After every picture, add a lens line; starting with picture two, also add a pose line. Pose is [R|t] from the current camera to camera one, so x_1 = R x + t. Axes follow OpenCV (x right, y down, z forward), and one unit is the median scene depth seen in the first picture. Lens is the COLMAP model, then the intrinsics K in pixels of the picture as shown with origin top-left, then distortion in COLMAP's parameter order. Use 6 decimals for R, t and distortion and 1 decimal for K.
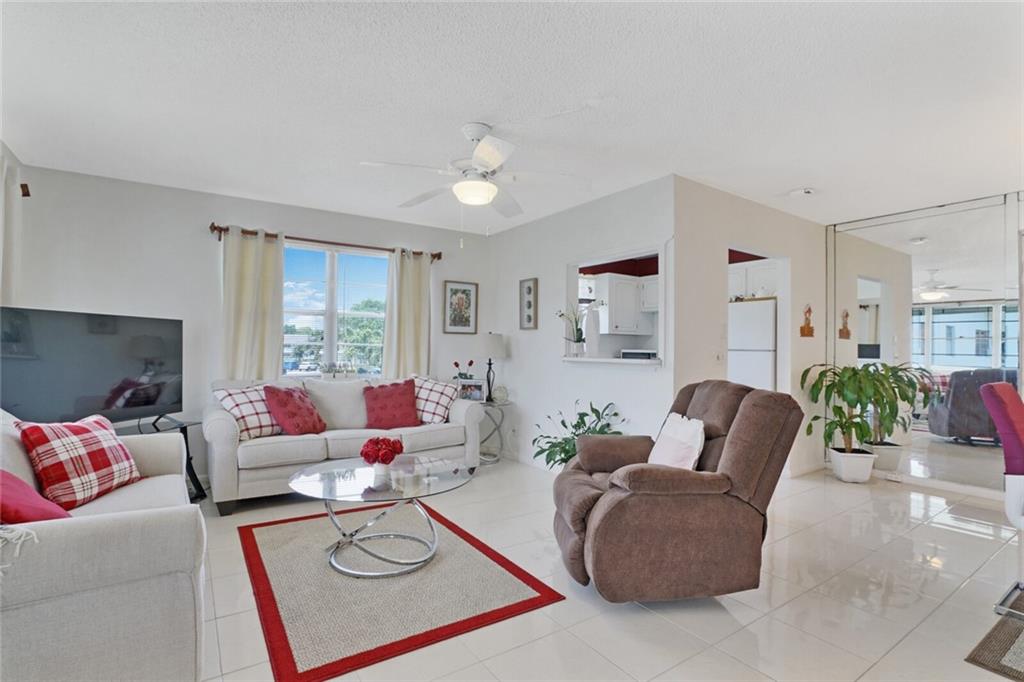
lens RADIAL K [[483.6, 0, 508.2], [0, 483.6, 343.9], [0, 0, 1]] dist [-0.030330, 0.001461]
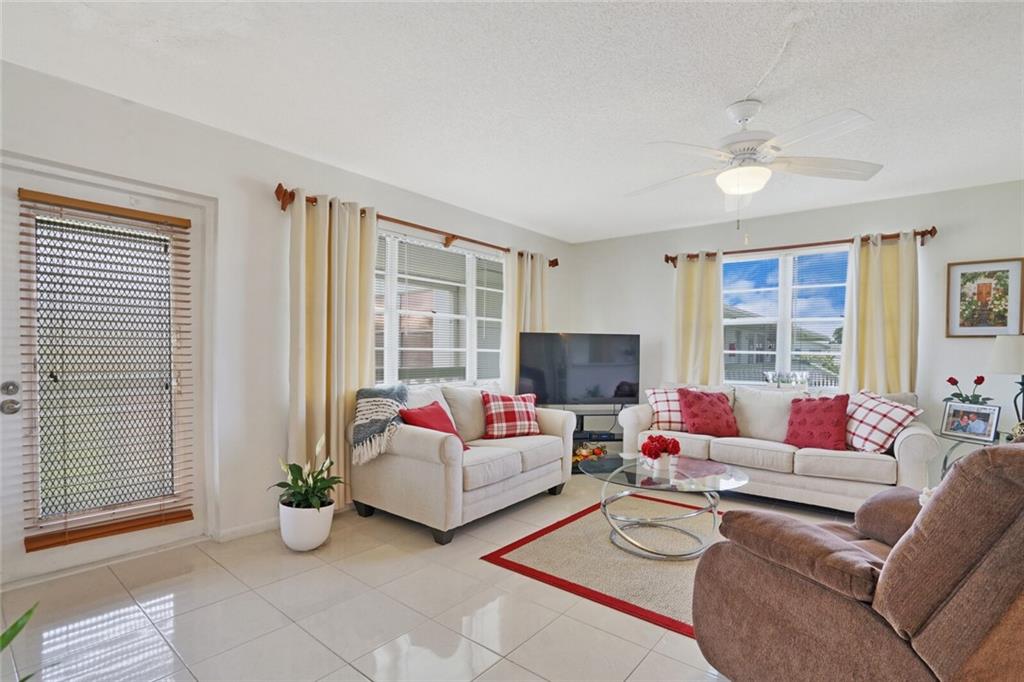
lens RADIAL K [[489.3, 0, 508.8], [0, 489.3, 364.5], [0, 0, 1]] dist [-0.031149, 0.000305]
pose [[0.314572, 0.016975, -0.949082, 0.428848], [-0.000351, 0.999842, 0.017766, 0.007652], [0.949234, -0.005255, 0.314528, 0.202135]]
